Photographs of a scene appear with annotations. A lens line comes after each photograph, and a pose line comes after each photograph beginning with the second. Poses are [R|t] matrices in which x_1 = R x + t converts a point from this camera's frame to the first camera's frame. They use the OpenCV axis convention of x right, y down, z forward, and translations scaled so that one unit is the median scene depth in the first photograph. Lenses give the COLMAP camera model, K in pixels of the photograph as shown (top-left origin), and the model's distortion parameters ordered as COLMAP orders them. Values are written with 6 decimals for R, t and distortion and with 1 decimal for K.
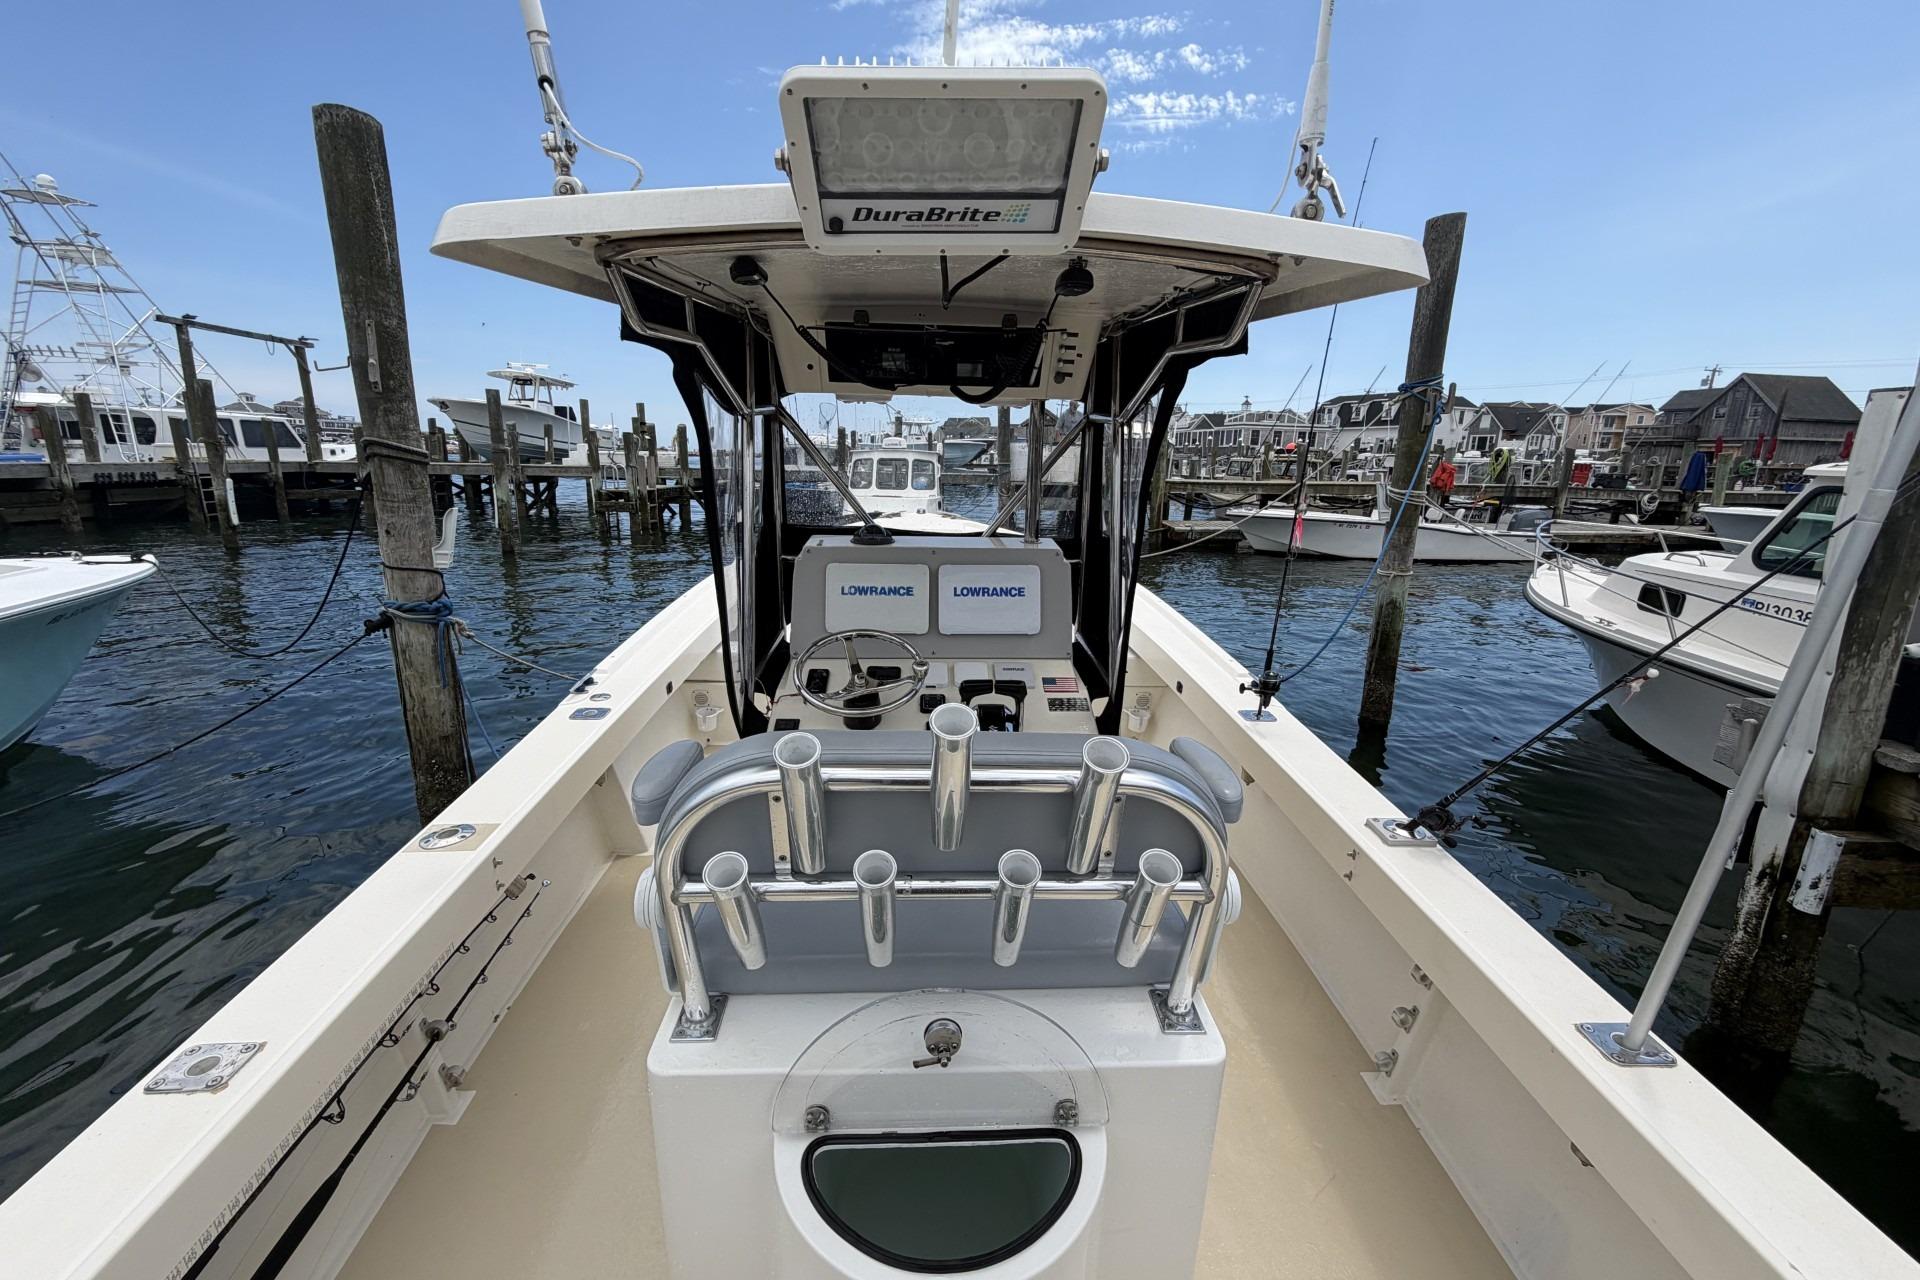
lens RADIAL K [[793.0, 0, 960.0], [0, 793.0, 640.0], [0, 0, 1]] dist [-0.001176, -0.000169]
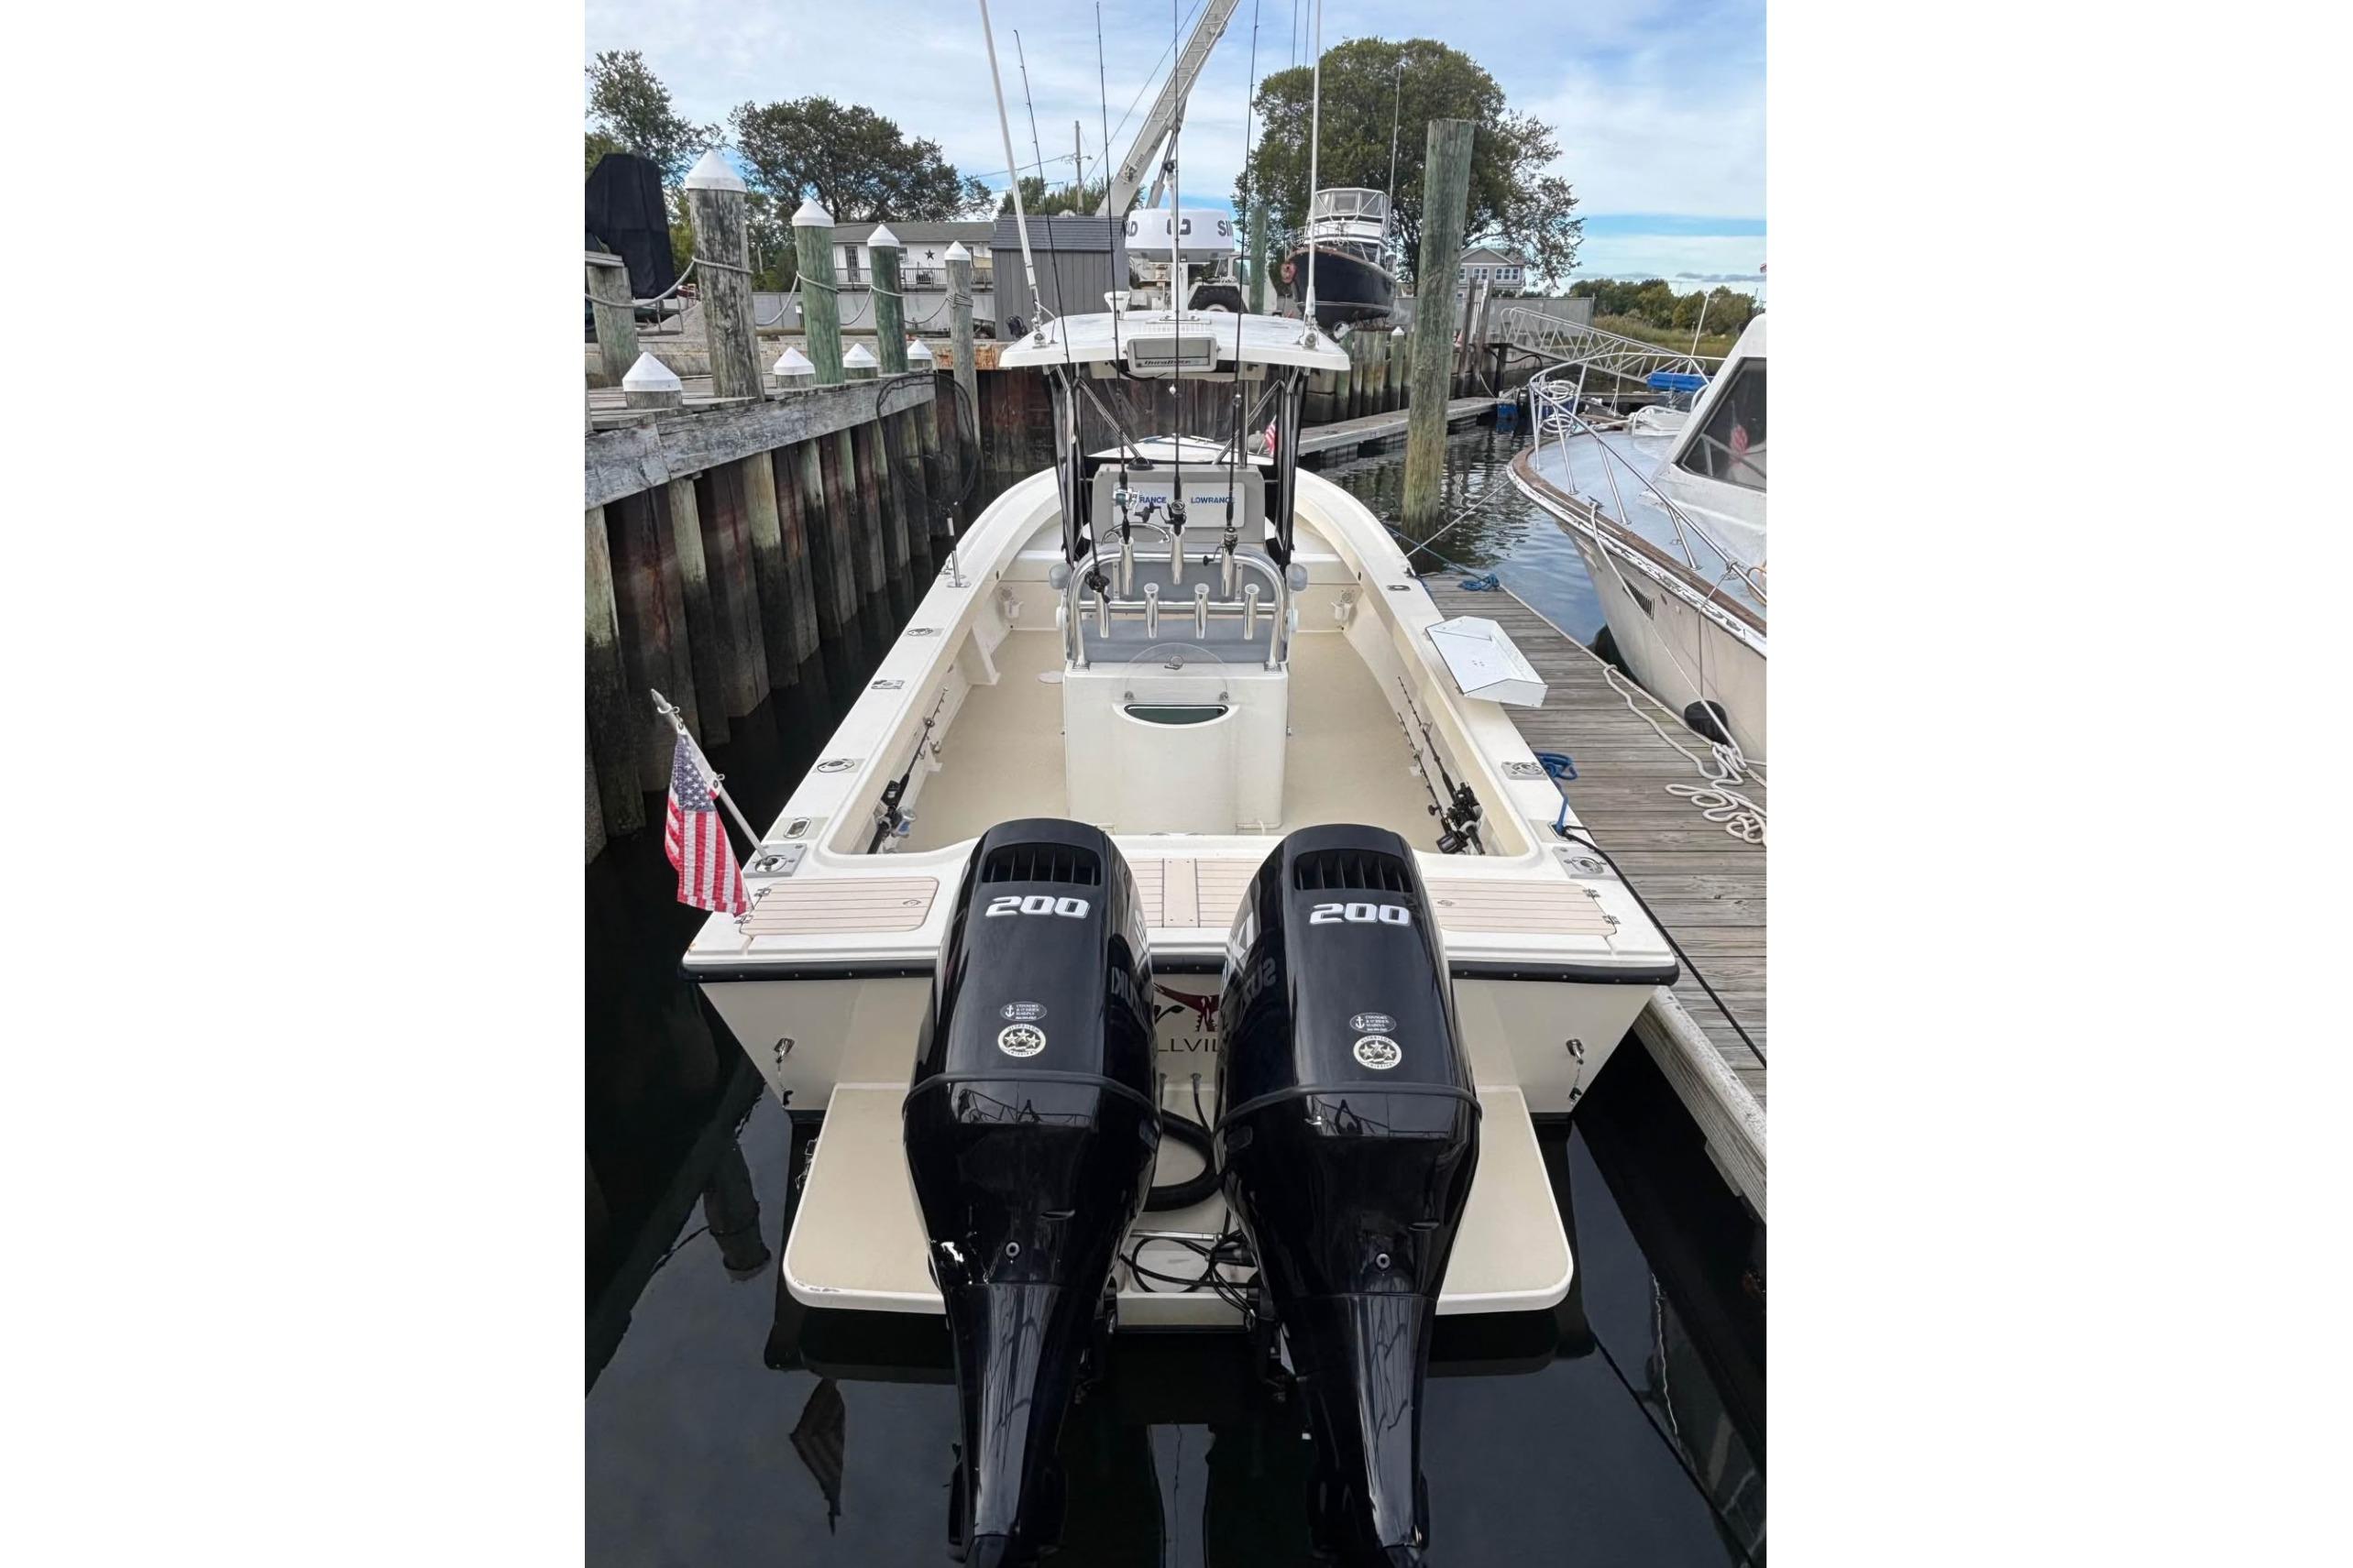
lens RADIAL K [[971.8, 0, 1176.5], [0, 971.8, 784.0], [0, 0, 1]] dist [-0.001176, -0.000169]
pose [[0.998722, 0.009167, -0.049706, 0.023300], [0.000655, 0.980986, 0.194079, 0.042219], [0.050540, -0.193863, 0.979726, -0.363138]]
